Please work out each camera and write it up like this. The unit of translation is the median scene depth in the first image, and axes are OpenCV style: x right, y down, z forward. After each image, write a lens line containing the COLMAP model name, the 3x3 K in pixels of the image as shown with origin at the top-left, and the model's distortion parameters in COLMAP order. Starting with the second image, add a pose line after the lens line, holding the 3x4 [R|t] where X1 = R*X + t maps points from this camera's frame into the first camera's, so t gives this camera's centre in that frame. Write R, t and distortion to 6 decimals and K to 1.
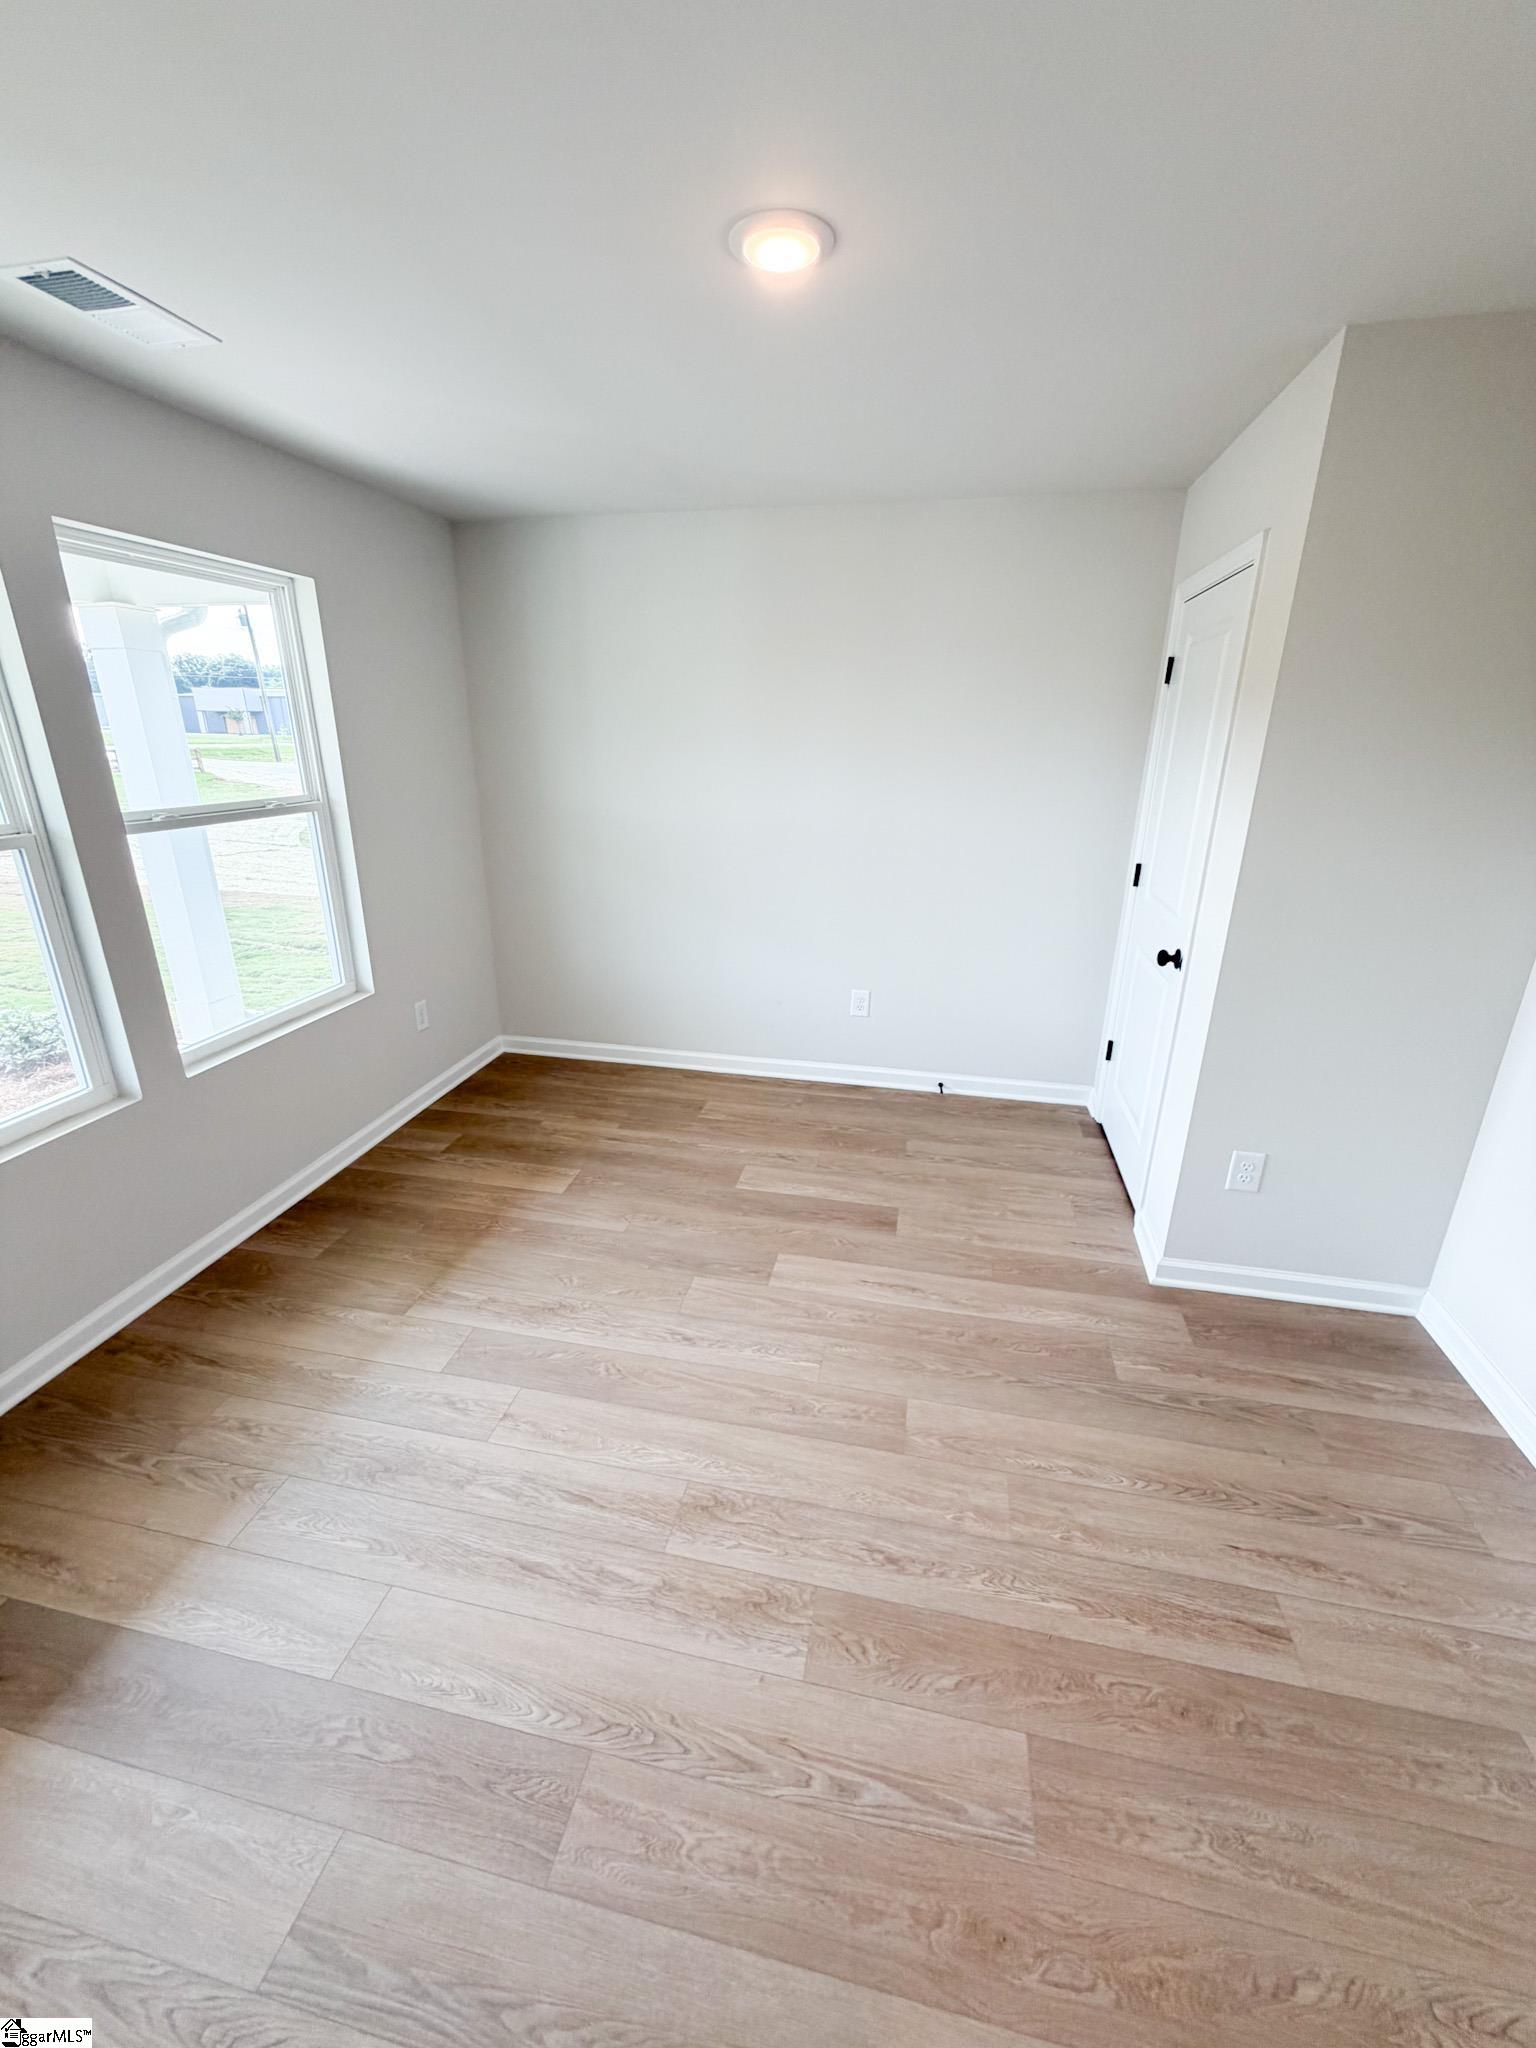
lens RADIAL K [[818.2, 0, 763.9], [0, 818.2, 1016.0], [0, 0, 1]] dist [-0.001081, 0.000639]
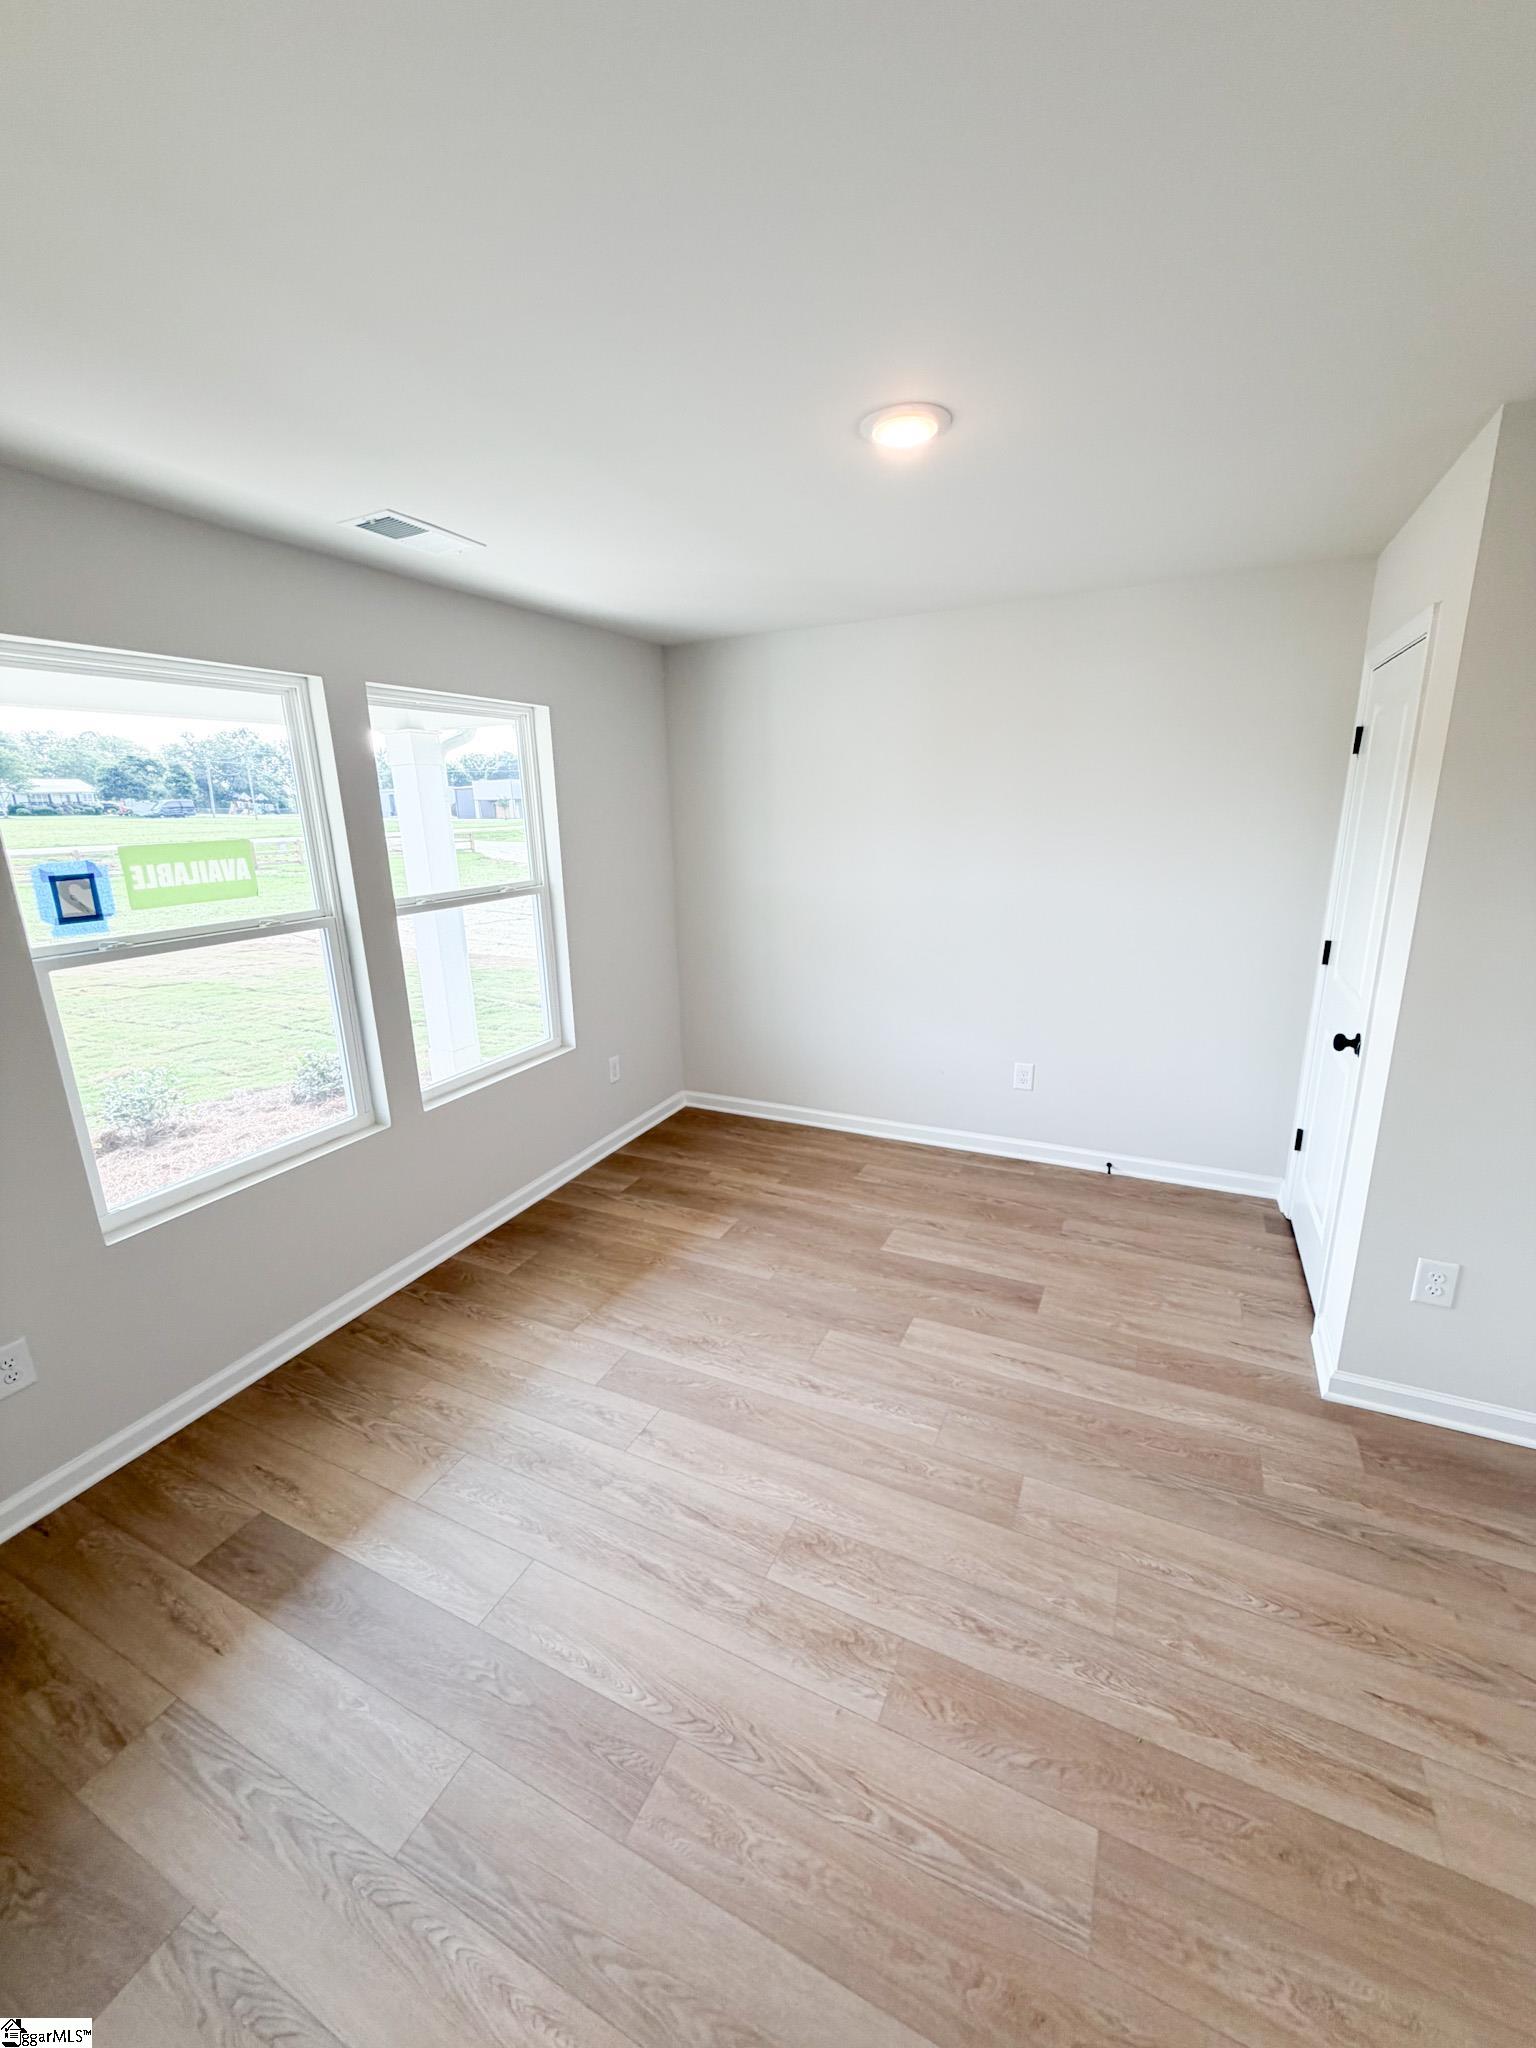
lens RADIAL K [[818.2, 0, 763.9], [0, 818.2, 1016.0], [0, 0, 1]] dist [-0.001081, 0.000639]
pose [[0.968960, 0.028013, -0.245626, 0.111430], [-0.047491, 0.996146, -0.073739, -0.001022], [0.242614, 0.083115, 0.966556, -0.094794]]
